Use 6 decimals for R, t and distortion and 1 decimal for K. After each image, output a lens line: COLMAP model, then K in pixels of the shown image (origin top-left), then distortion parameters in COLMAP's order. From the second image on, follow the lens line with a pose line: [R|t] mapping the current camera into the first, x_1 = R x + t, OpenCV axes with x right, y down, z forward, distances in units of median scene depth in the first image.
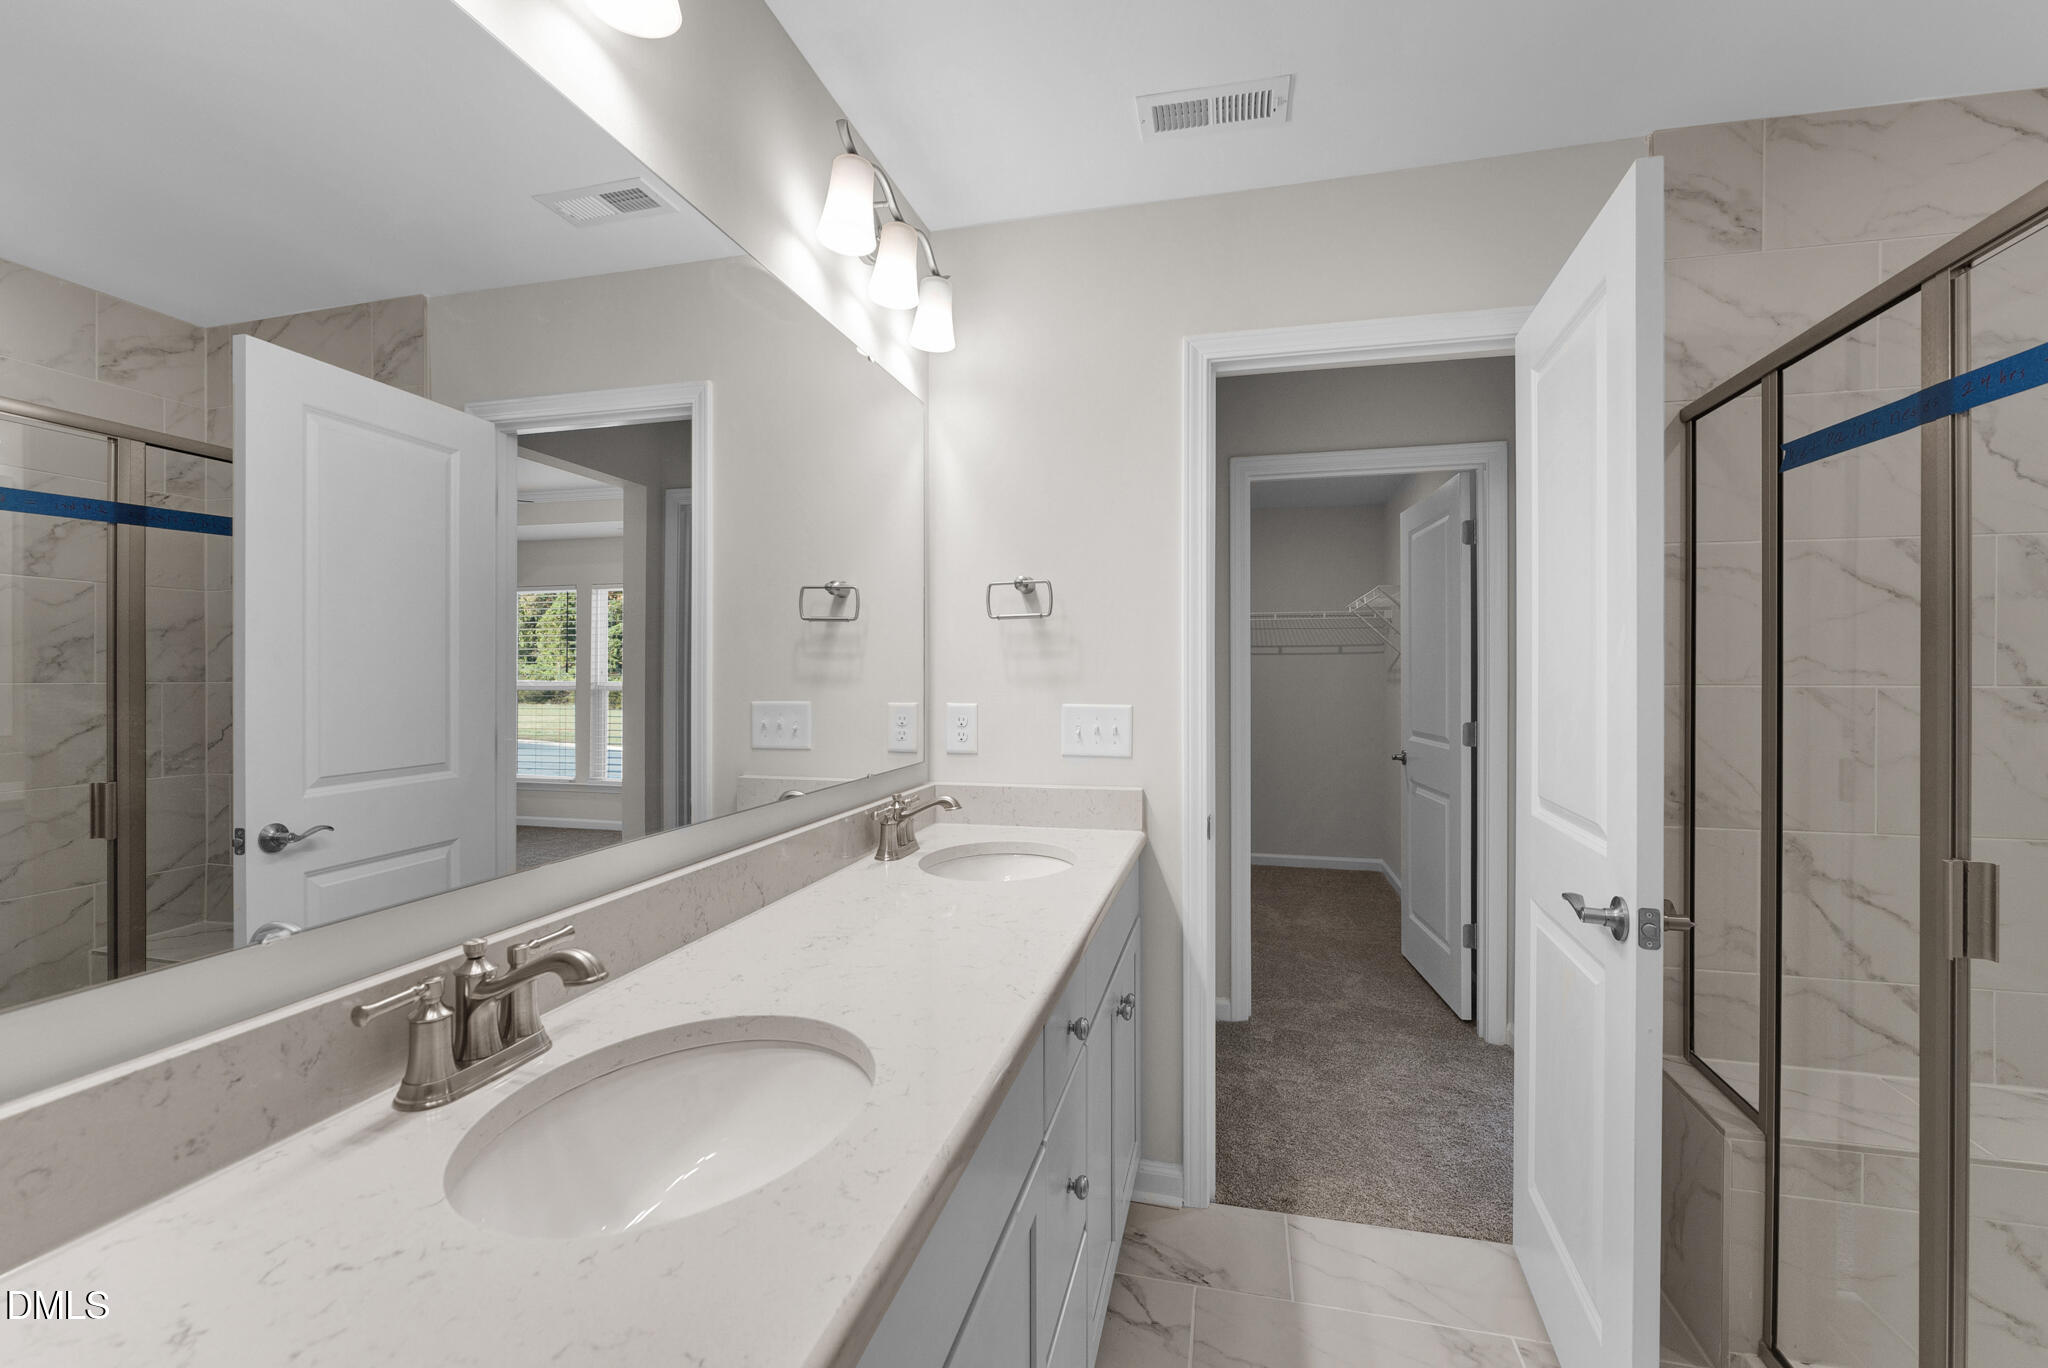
lens RADIAL K [[879.9, 0, 1024.0], [0, 879.9, 684.0], [0, 0, 1]] dist [-0.000253, -0.000074]
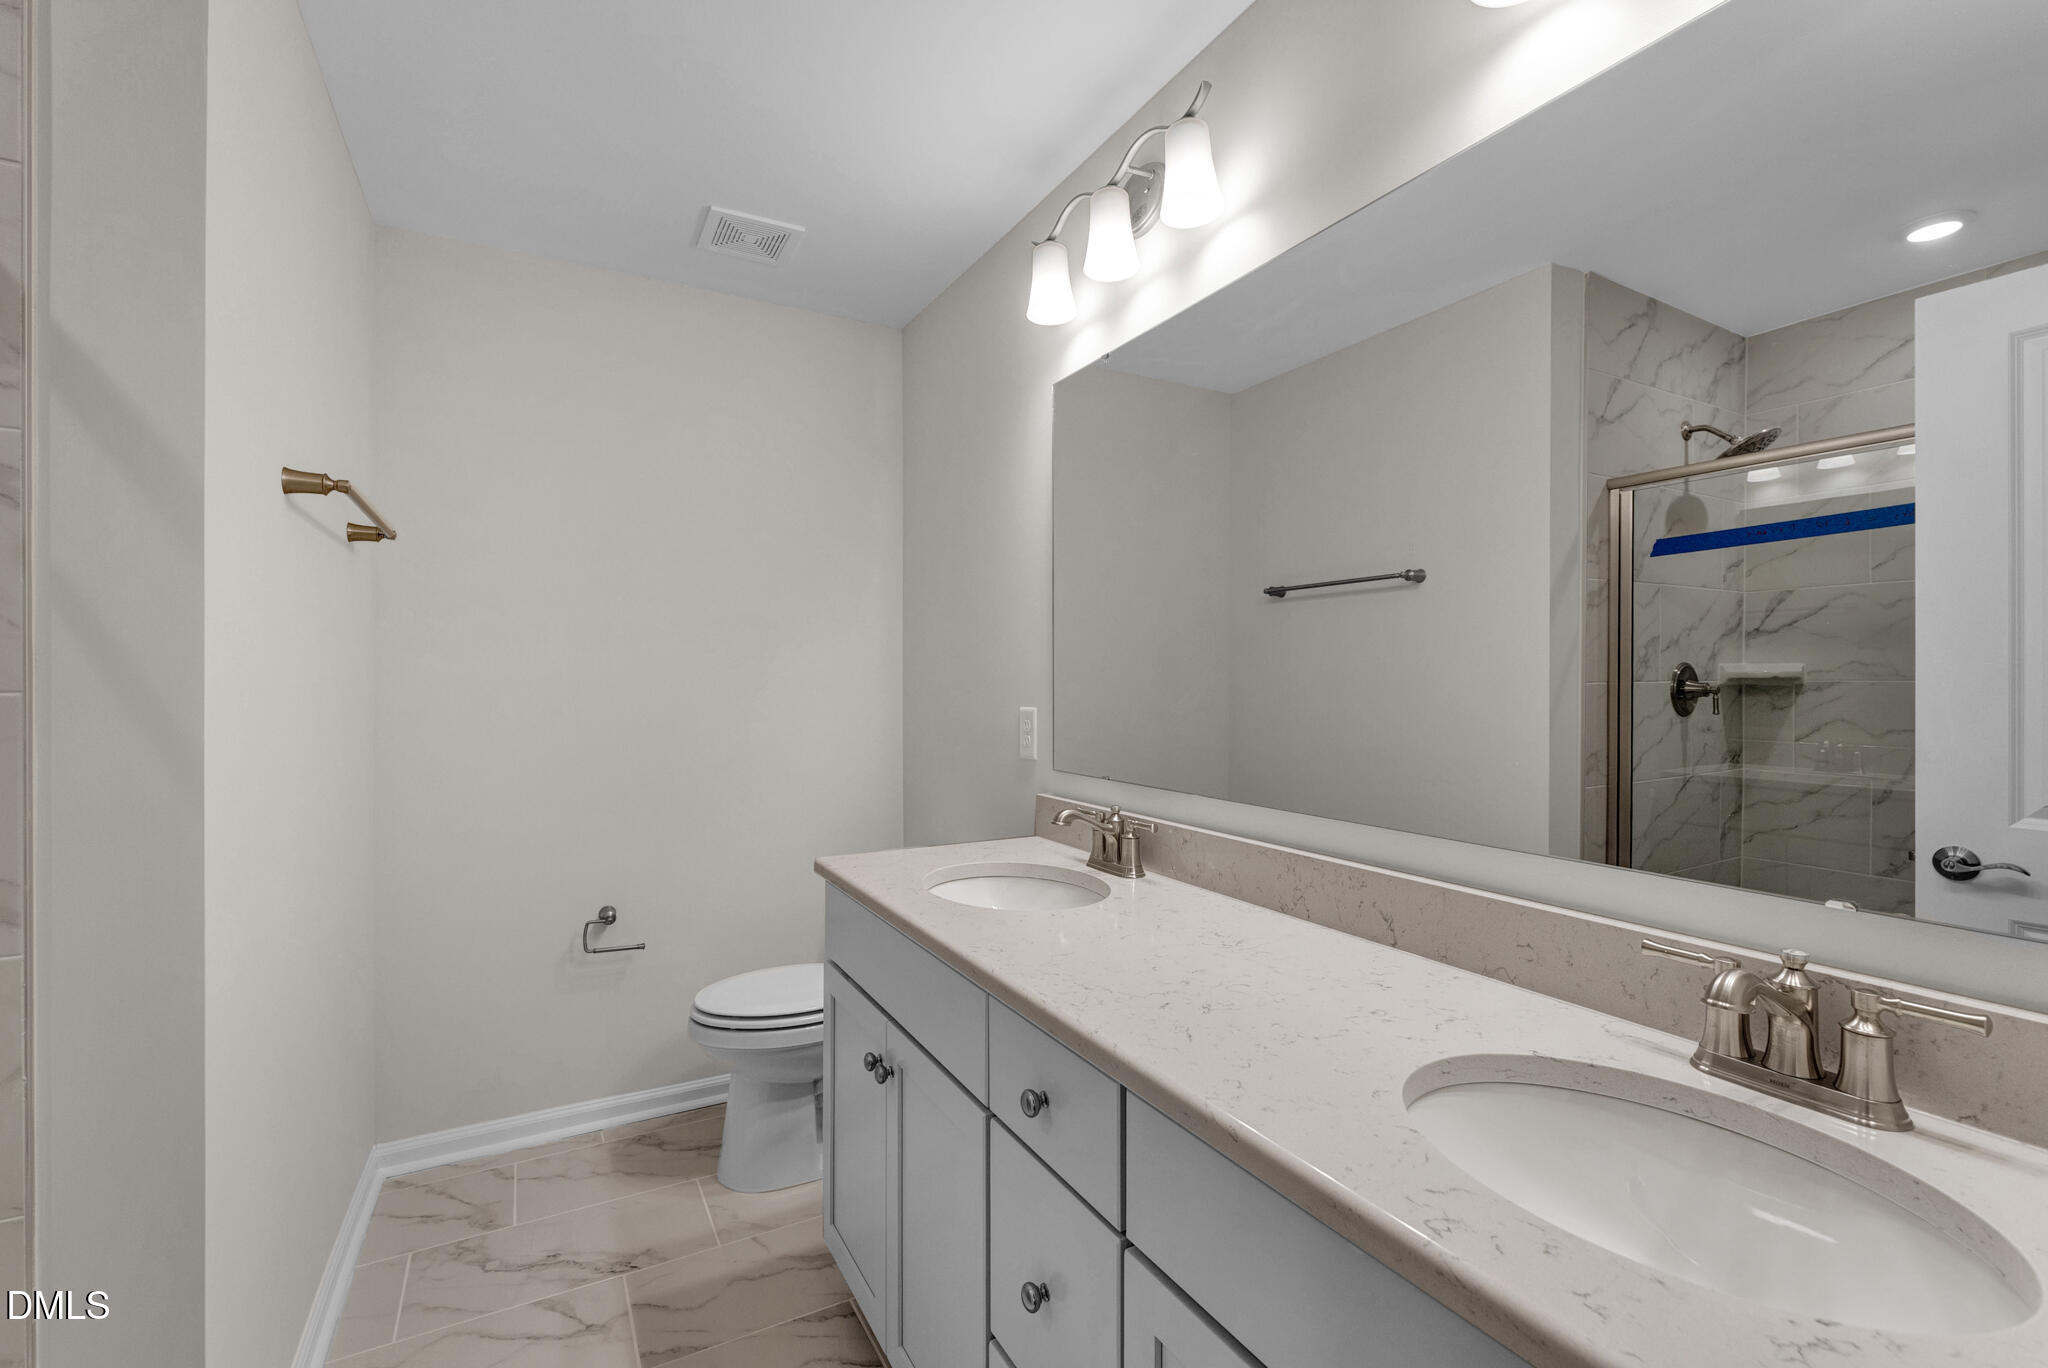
lens RADIAL K [[879.9, 0, 1024.0], [0, 879.9, 684.0], [0, 0, 1]] dist [-0.000253, -0.000074]
pose [[-0.727492, 0.002939, -0.686109, 0.443412], [-0.003537, 0.999961, 0.008034, -0.004185], [0.686107, 0.008272, -0.727454, 1.116306]]
